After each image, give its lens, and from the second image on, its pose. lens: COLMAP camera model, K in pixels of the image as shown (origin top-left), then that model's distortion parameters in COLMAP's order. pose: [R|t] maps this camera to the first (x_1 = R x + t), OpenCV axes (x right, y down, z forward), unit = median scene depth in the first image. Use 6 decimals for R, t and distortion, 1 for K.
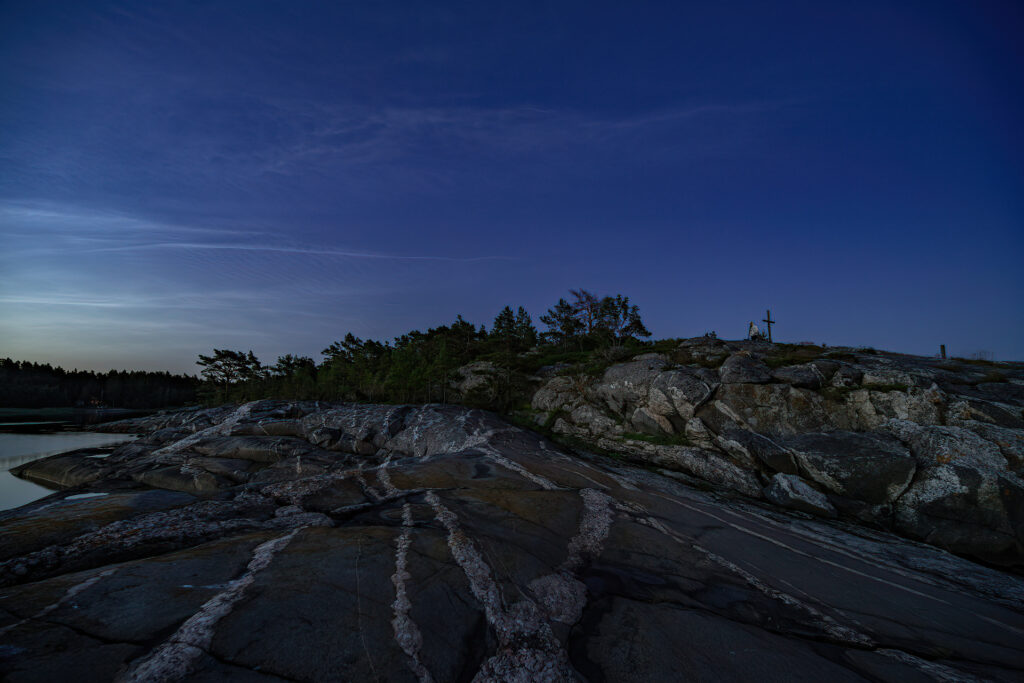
lens RADIAL K [[444.6, 0, 511.2], [0, 444.6, 345.5], [0, 0, 1]] dist [-0.001236, -0.004981]
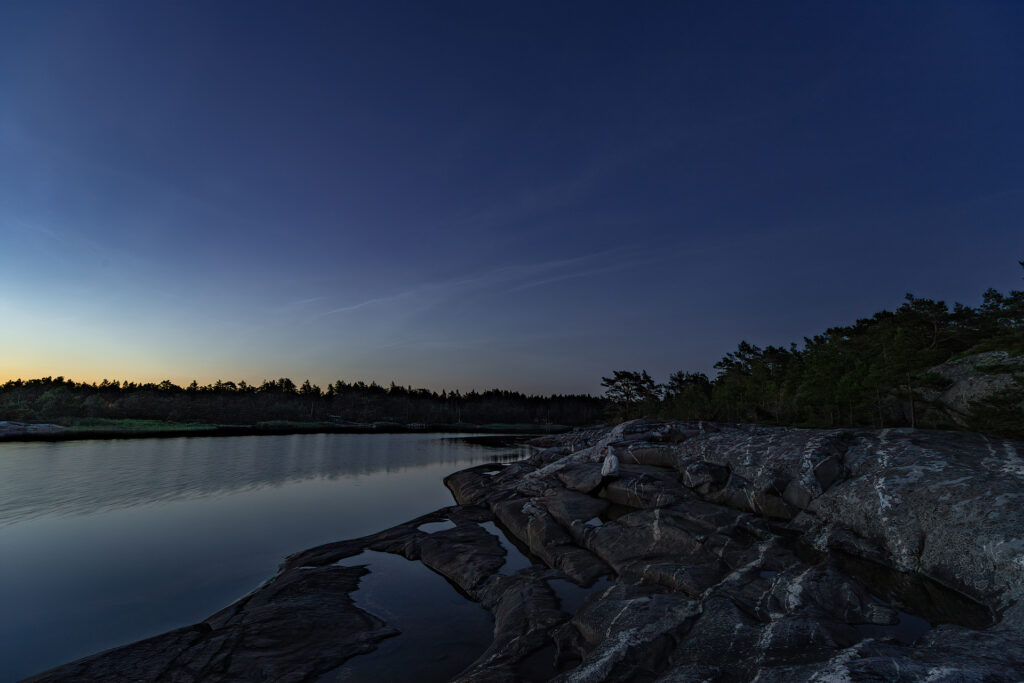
lens RADIAL K [[444.6, 0, 511.2], [0, 444.6, 345.5], [0, 0, 1]] dist [-0.001236, -0.004981]
pose [[0.662429, -0.115967, -0.740094, -0.043802], [0.085635, 0.993191, -0.078978, 0.017503], [0.744214, -0.011061, 0.667850, 0.156921]]
